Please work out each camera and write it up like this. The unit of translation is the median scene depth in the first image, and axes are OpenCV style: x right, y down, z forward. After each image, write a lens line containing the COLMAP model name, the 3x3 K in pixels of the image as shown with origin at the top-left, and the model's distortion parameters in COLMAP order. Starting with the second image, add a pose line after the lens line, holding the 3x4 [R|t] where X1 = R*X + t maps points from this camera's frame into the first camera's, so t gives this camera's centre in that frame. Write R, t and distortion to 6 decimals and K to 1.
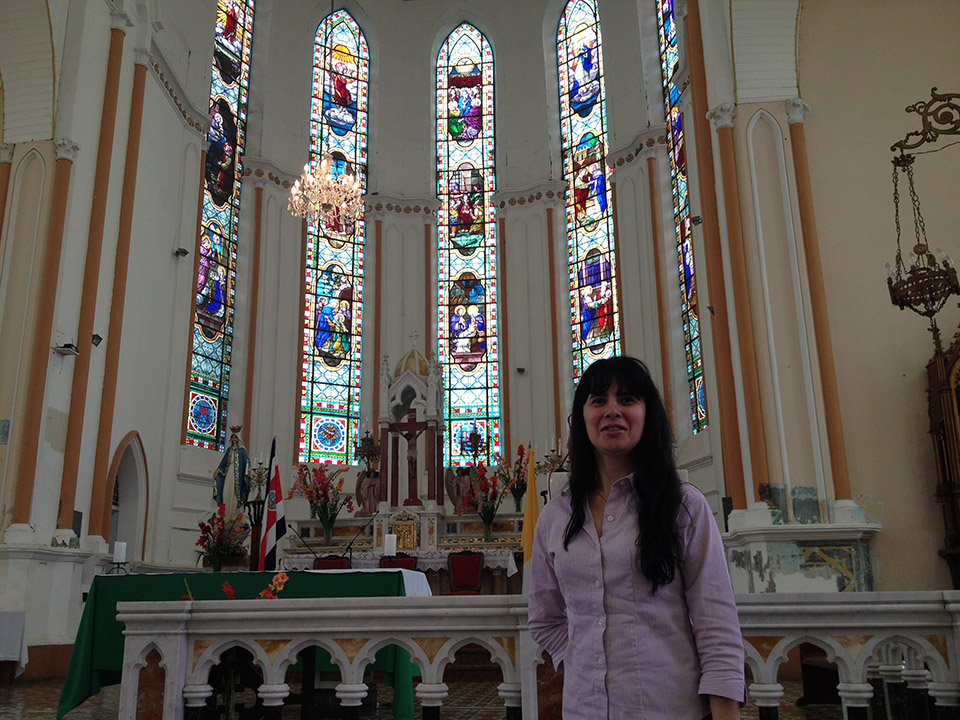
lens RADIAL K [[900.5, 0, 475.7], [0, 900.5, 359.5], [0, 0, 1]] dist [0.141405, -0.305129]
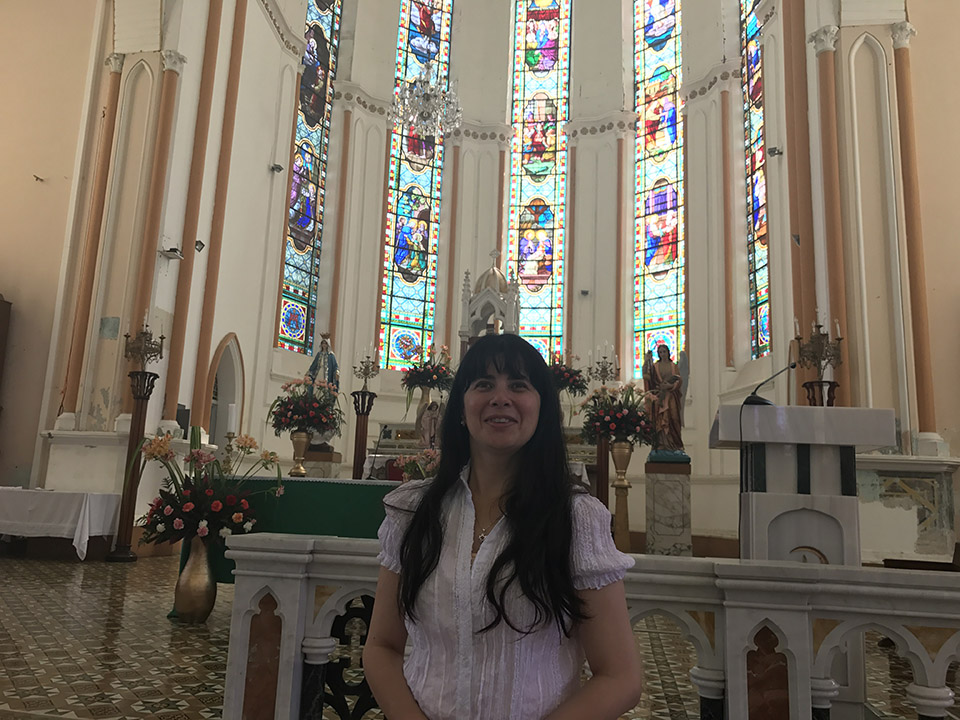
lens RADIAL K [[792.8, 0, 474.3], [0, 792.8, 352.0], [0, 0, 1]] dist [0.045362, -0.084510]
pose [[0.997345, 0.045267, -0.057051, -0.023265], [-0.040156, 0.995334, 0.087739, 0.004548], [0.060756, -0.085215, 0.994508, 0.053929]]
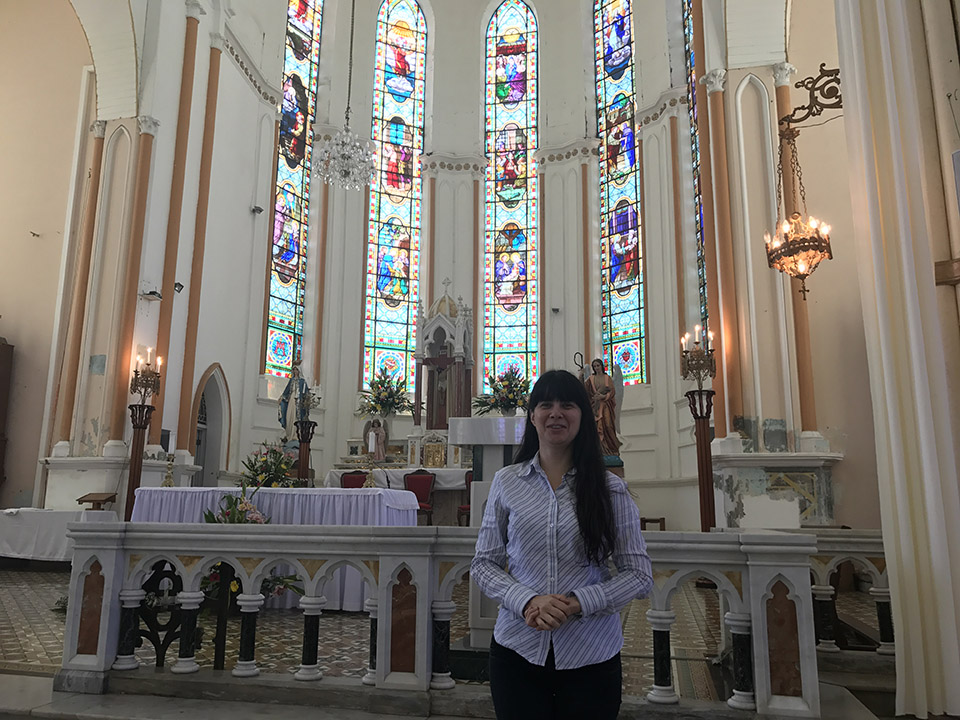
lens RADIAL K [[792.8, 0, 474.3], [0, 792.8, 352.0], [0, 0, 1]] dist [0.045362, -0.084510]
pose [[0.995106, 0.004250, -0.098726, 0.045260], [0.002814, 0.997451, 0.071305, -0.006662], [0.098777, -0.071234, 0.992557, 0.001084]]
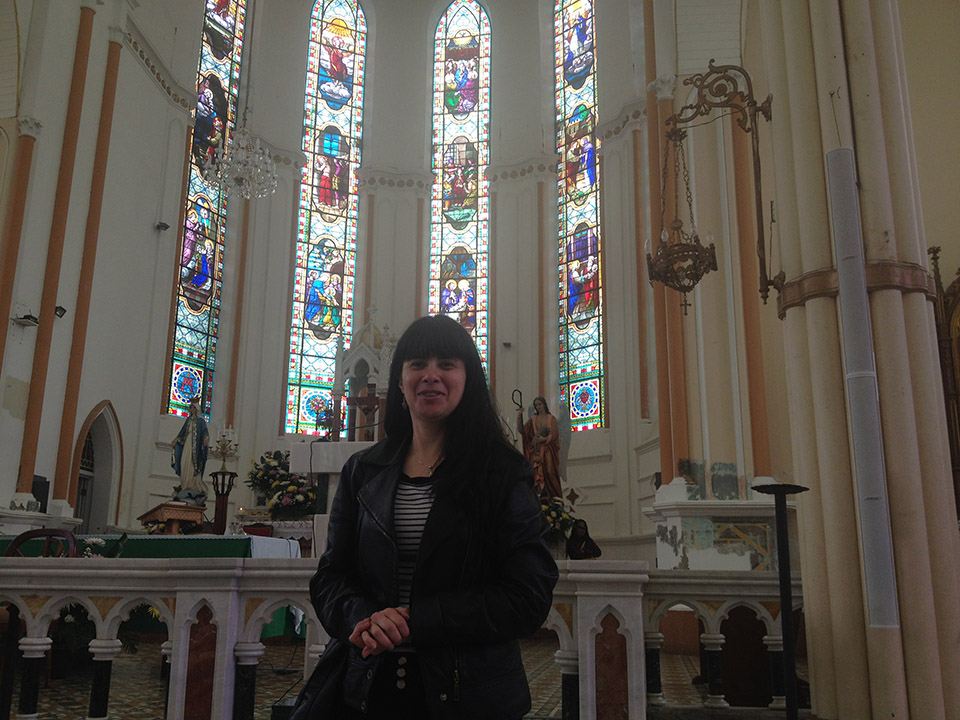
lens RADIAL K [[900.5, 0, 475.7], [0, 900.5, 359.5], [0, 0, 1]] dist [0.141405, -0.305129]
pose [[0.998024, 0.009172, -0.062162, 0.075312], [-0.007421, 0.999571, 0.028342, 0.000042], [0.062396, -0.027825, 0.997664, -0.002395]]
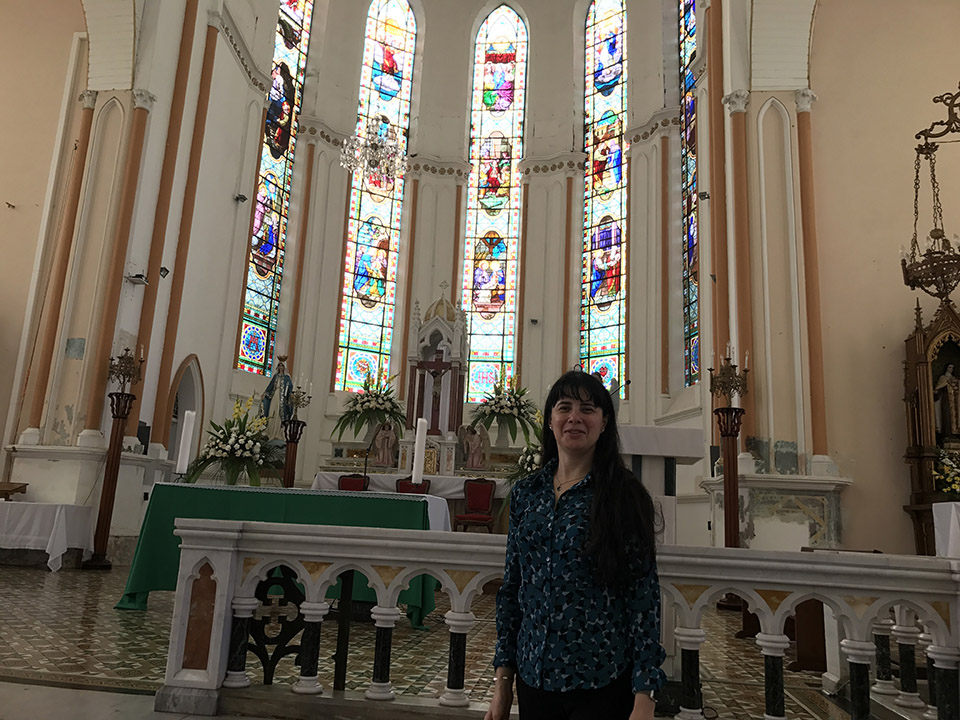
lens RADIAL K [[789.4, 0, 474.1], [0, 789.4, 353.6], [0, 0, 1]] dist [0.052544, -0.087664]
pose [[0.997996, 0.060917, -0.017132, -0.005888], [-0.059819, 0.996487, 0.058604, -0.000966], [0.020641, -0.057462, 0.998134, 0.013862]]
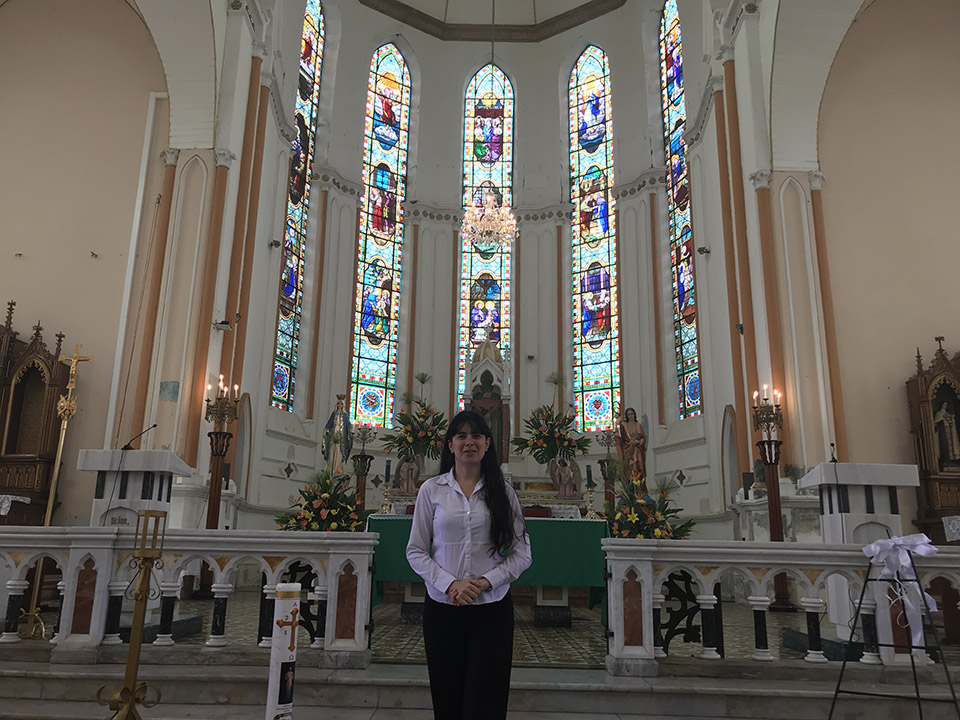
lens RADIAL K [[786.1, 0, 472.7], [0, 786.1, 351.0], [0, 0, 1]] dist [0.144835, -0.397893]
pose [[0.992811, 0.060752, 0.103132, -0.134831], [-0.062688, 0.997911, 0.015640, -0.008555], [-0.101967, -0.021993, 0.994545, -0.048179]]
